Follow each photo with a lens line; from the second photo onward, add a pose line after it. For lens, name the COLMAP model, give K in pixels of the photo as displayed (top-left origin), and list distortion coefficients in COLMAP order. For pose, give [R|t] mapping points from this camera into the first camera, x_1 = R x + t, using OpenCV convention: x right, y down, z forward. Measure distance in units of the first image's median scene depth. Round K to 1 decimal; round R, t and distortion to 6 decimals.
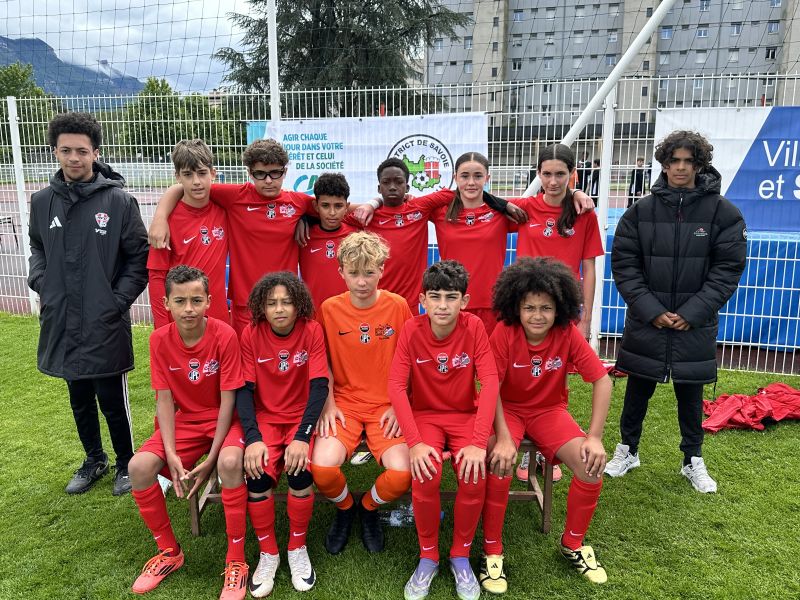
lens RADIAL K [[709.0, 0, 400.7], [0, 709.0, 308.8], [0, 0, 1]] dist [0.010196, -0.007296]
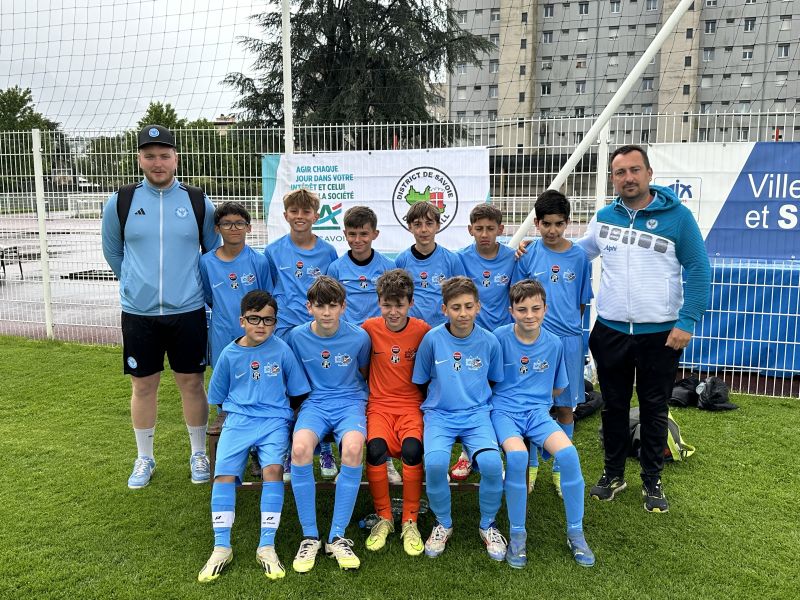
lens RADIAL K [[771.6, 0, 400.0], [0, 771.6, 300.0], [0, 0, 1]] dist [0.022877, -0.015829]
pose [[0.999665, 0.006258, -0.025132, 0.017054], [-0.007890, 0.997831, -0.065359, 0.023955], [0.024668, 0.065535, 0.997545, -0.118366]]
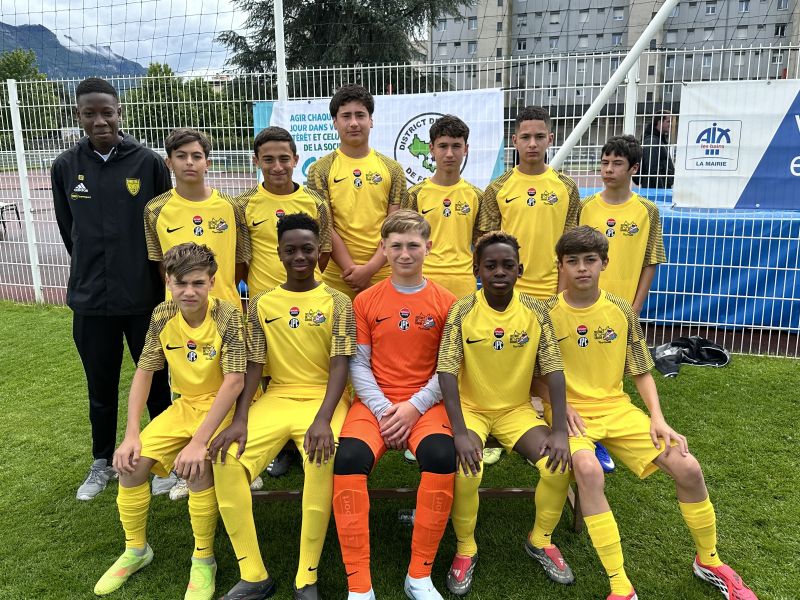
lens RADIAL K [[711.3, 0, 397.1], [0, 711.3, 305.9], [0, 0, 1]] dist [0.008078, -0.007271]
pose [[0.999885, -0.007870, -0.012975, -0.009690], [0.008110, 0.999796, 0.018524, -0.002224], [0.012826, -0.018627, 0.999744, 0.026844]]
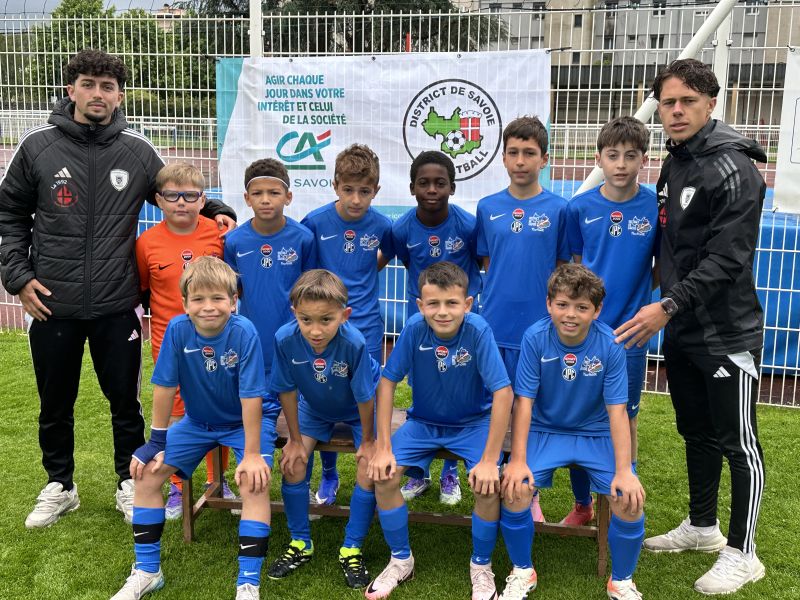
lens RADIAL K [[1035.6, 0, 400.0], [0, 1035.6, 300.0], [0, 0, 1]] dist [0.225197, -0.716972]
pose [[0.999232, 0.022484, -0.032093, 0.009084], [-0.023424, 0.999299, -0.029214, 0.009615], [0.031413, 0.029943, 0.999058, -0.049319]]
